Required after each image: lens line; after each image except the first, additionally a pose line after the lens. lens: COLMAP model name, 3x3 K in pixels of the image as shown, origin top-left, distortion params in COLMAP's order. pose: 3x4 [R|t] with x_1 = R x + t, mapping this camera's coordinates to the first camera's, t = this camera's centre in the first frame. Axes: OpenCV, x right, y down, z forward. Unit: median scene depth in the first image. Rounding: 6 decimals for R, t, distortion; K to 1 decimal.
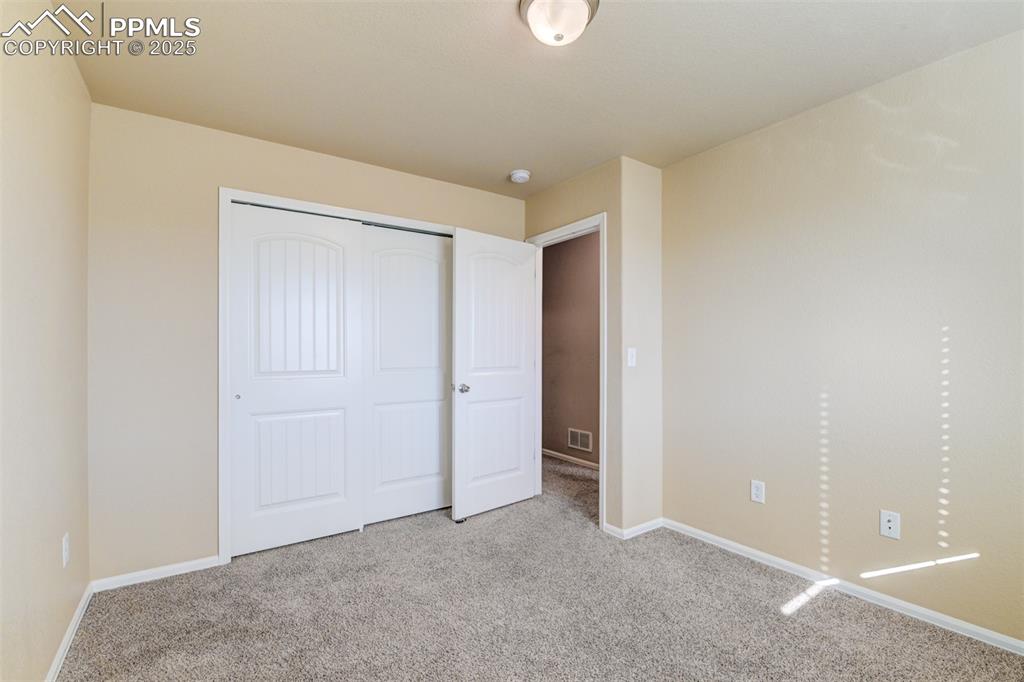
lens RADIAL K [[444.9, 0, 509.0], [0, 444.9, 338.8], [0, 0, 1]] dist [-0.013777, -0.004626]
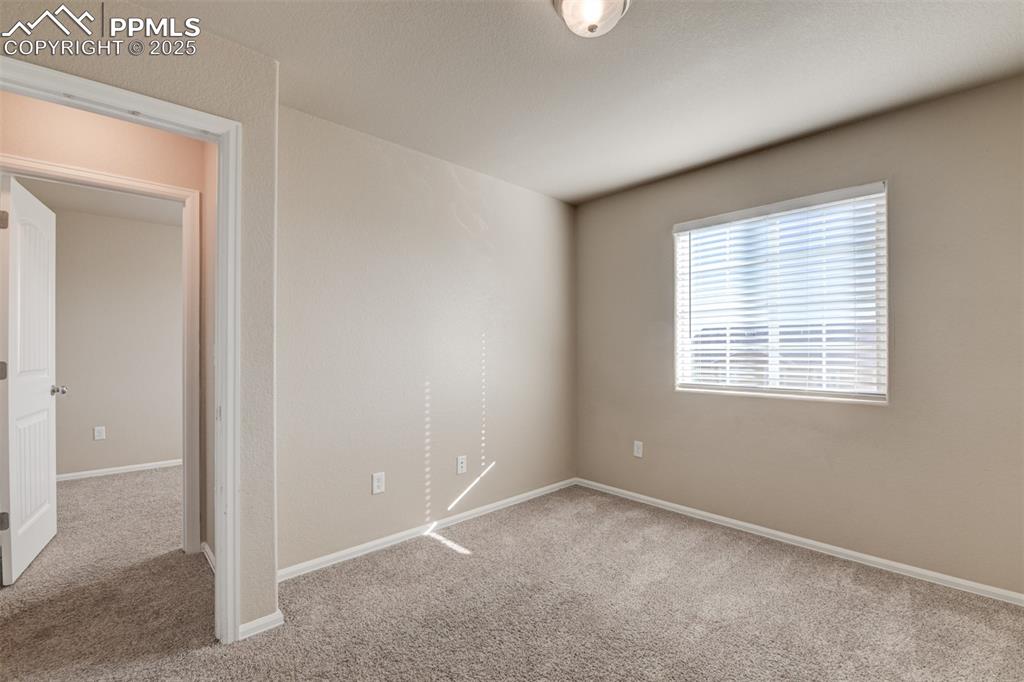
lens RADIAL K [[461.6, 0, 515.3], [0, 461.6, 338.0], [0, 0, 1]] dist [-0.021120, -0.000326]
pose [[-0.150458, 0.024351, 0.988317, -0.650340], [-0.016701, 0.999491, -0.027169, 0.028948], [-0.988475, -0.020594, -0.149974, 0.960239]]
